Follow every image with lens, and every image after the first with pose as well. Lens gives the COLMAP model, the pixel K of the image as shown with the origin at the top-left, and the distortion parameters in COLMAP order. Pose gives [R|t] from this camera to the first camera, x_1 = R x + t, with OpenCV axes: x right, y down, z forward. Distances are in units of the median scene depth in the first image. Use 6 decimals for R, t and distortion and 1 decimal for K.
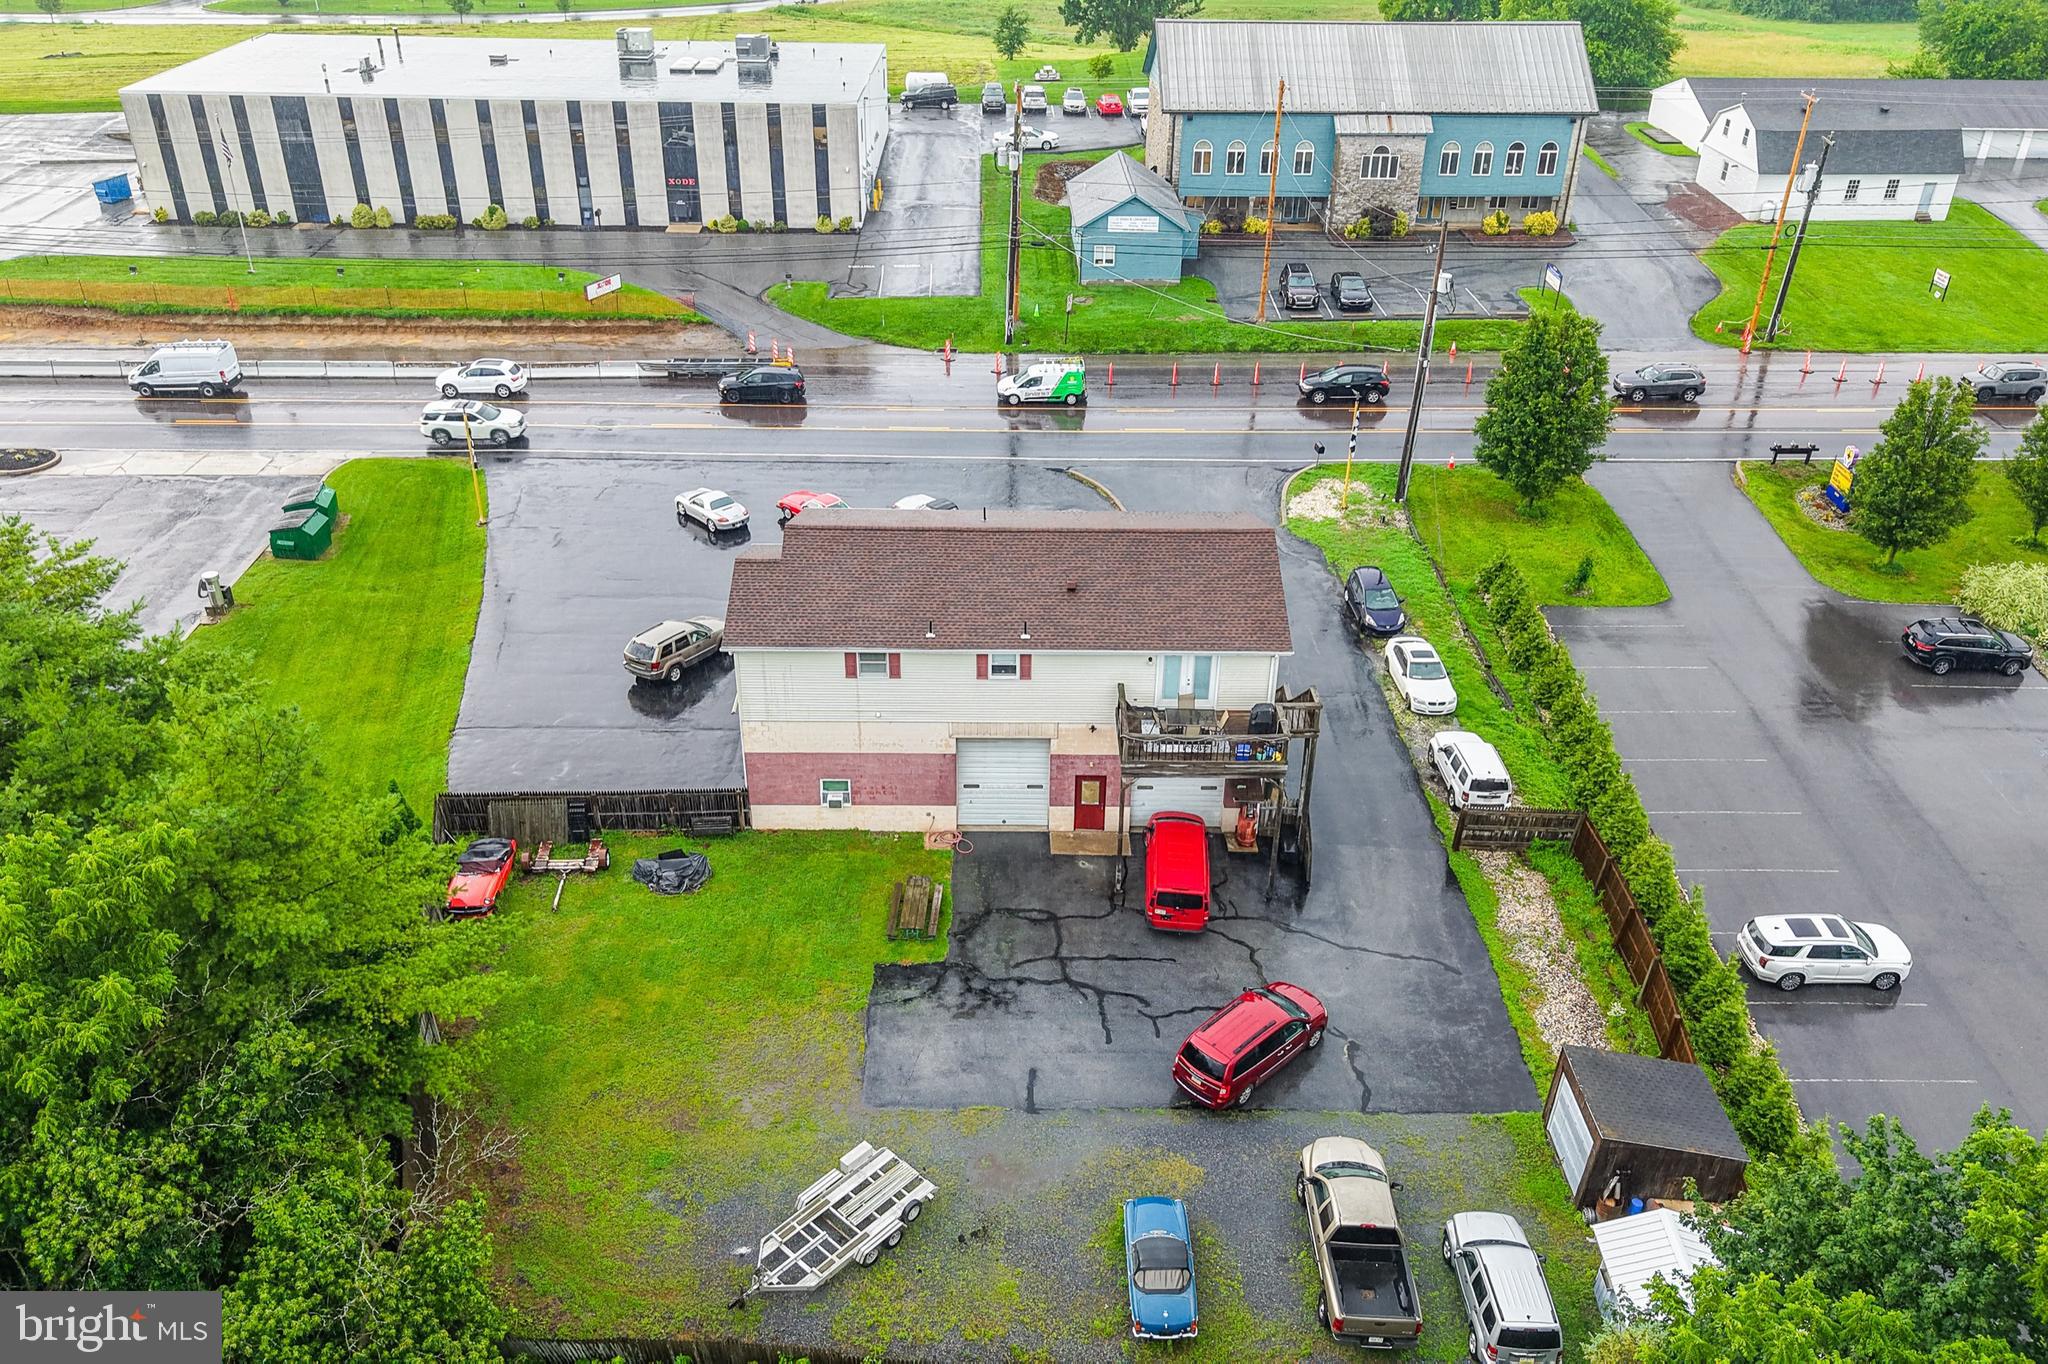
lens RADIAL K [[1575.5, 0, 1012.4], [0, 1575.5, 684.6], [0, 0, 1]] dist [0.128000, -0.294685]
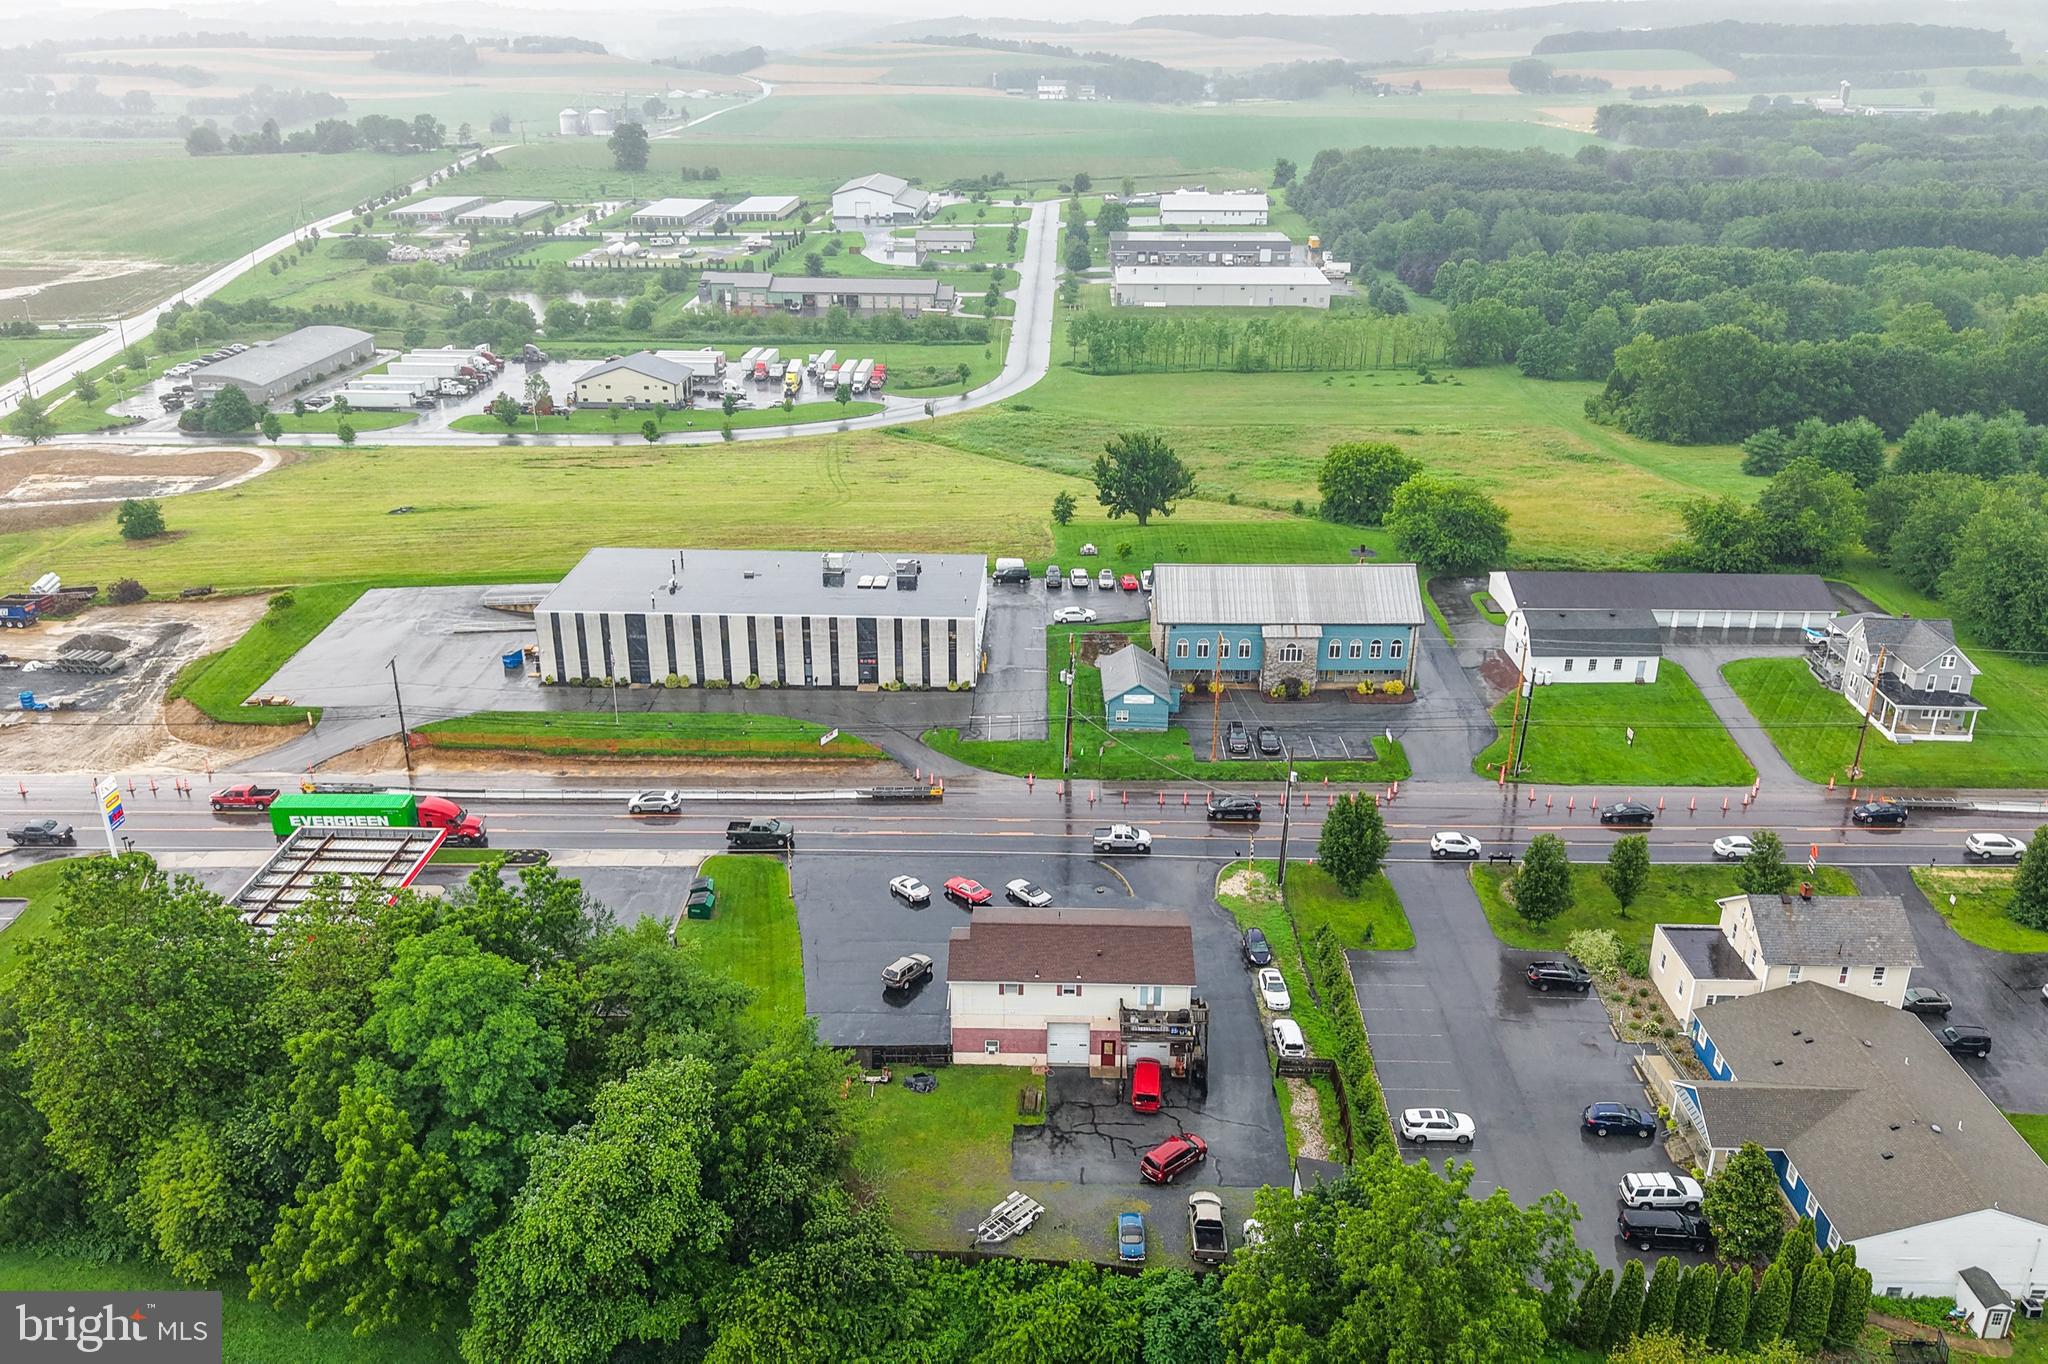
lens RADIAL K [[1575.5, 0, 1012.4], [0, 1575.5, 684.6], [0, 0, 1]] dist [0.128000, -0.294685]
pose [[0.999623, 0.003032, -0.027276, -0.022329], [-0.007029, 0.989014, -0.147655, -0.093126], [0.026529, 0.147791, 0.988663, -1.112534]]
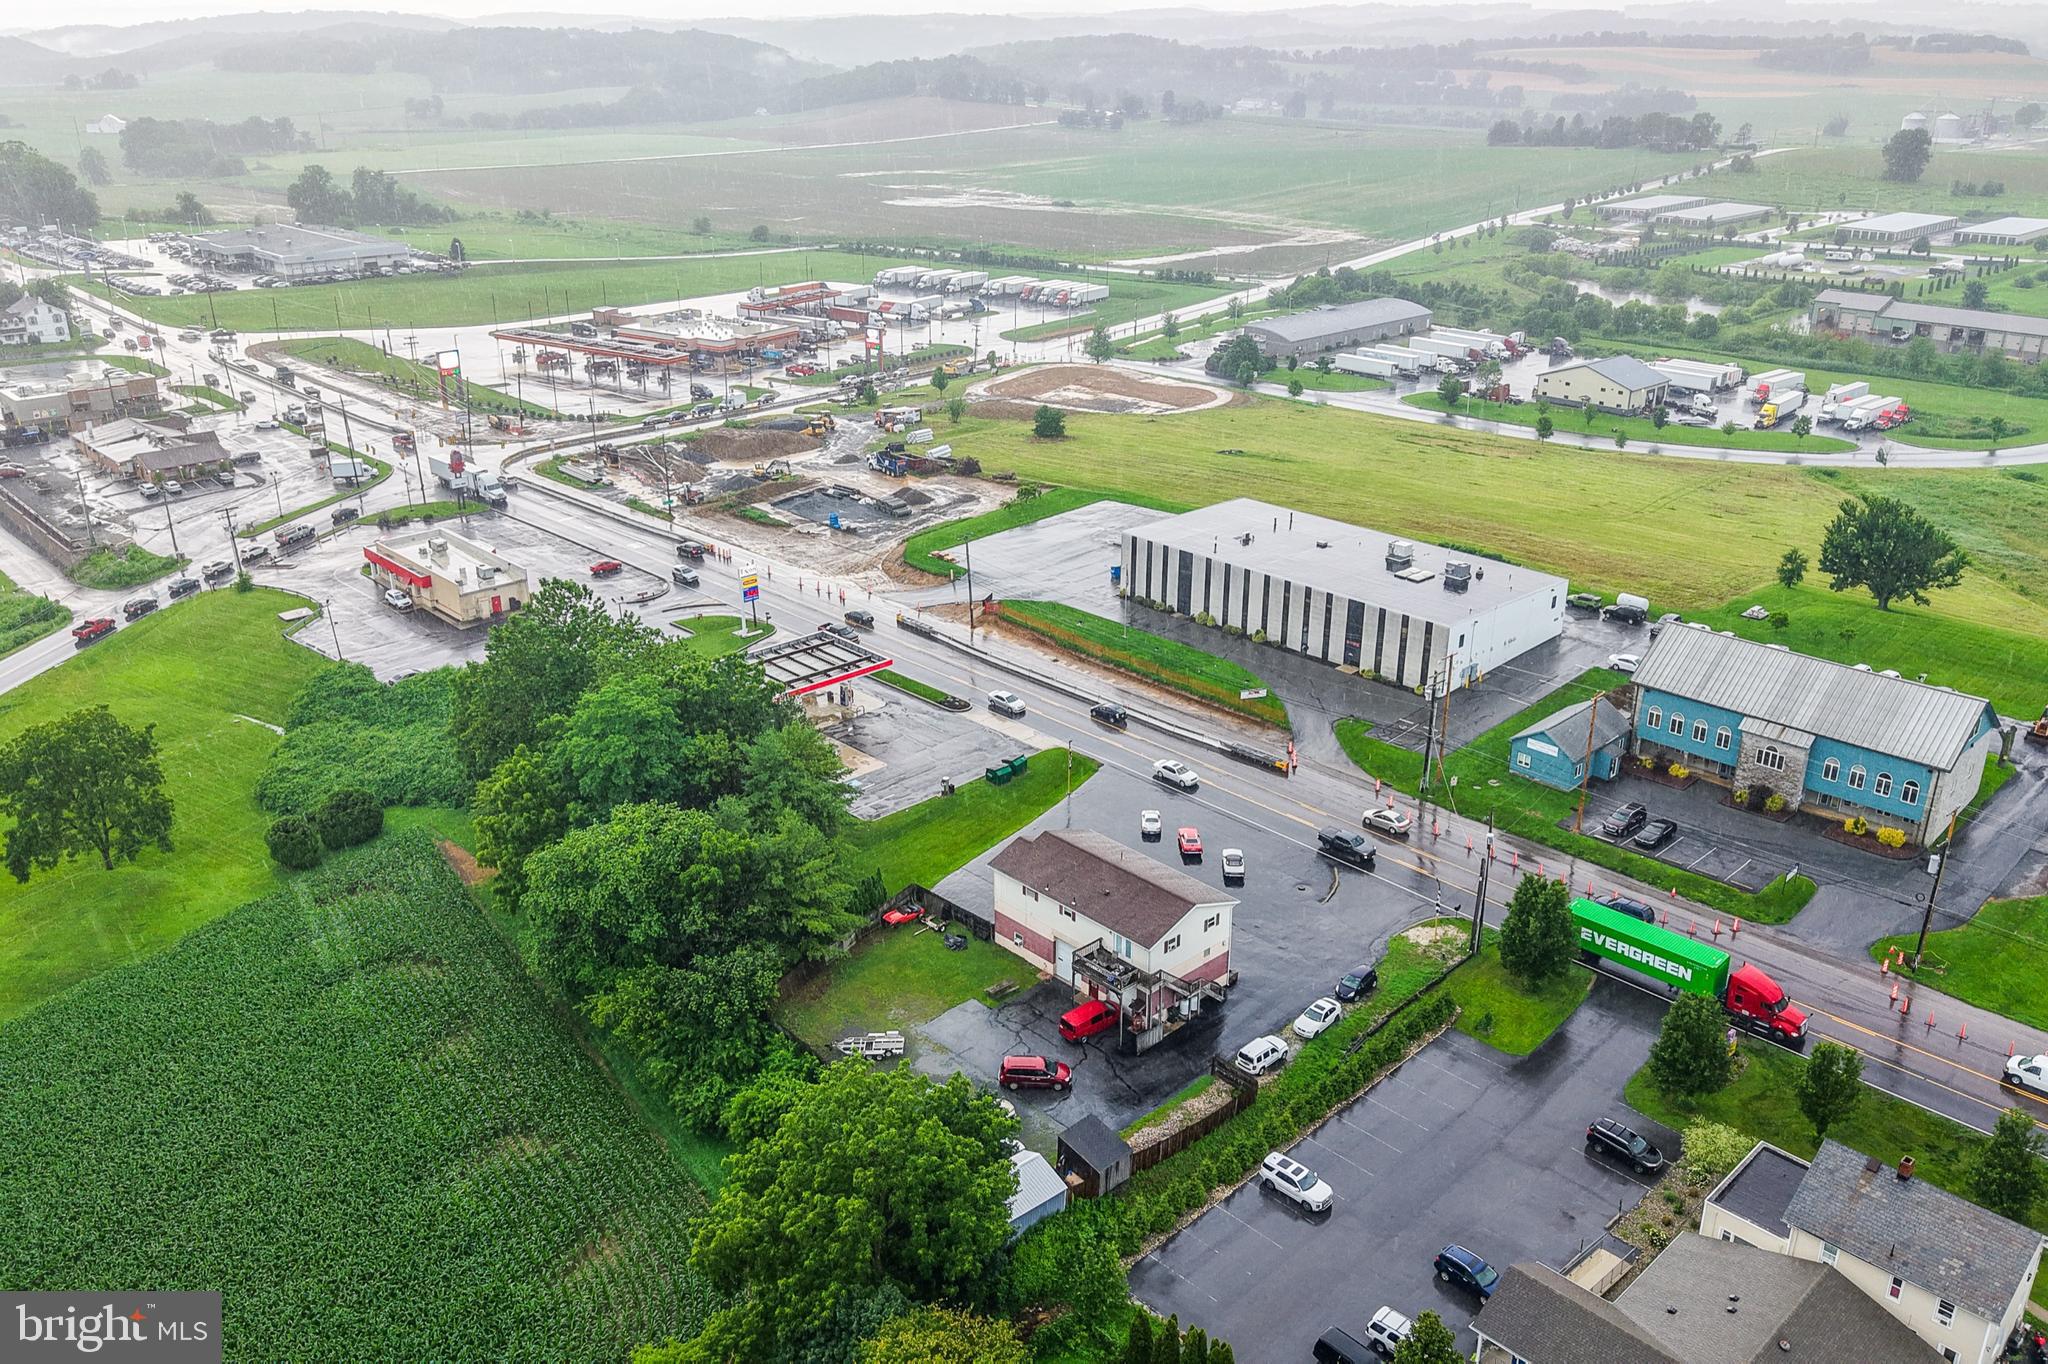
lens RADIAL K [[1591.1, 0, 1015.3], [0, 1591.1, 677.8], [0, 0, 1]] dist [0.054543, -0.085479]
pose [[0.679739, 0.262316, -0.684942, 1.296786], [-0.365865, 0.930644, -0.006672, -0.257139], [0.635687, 0.255131, 0.728567, -0.799714]]
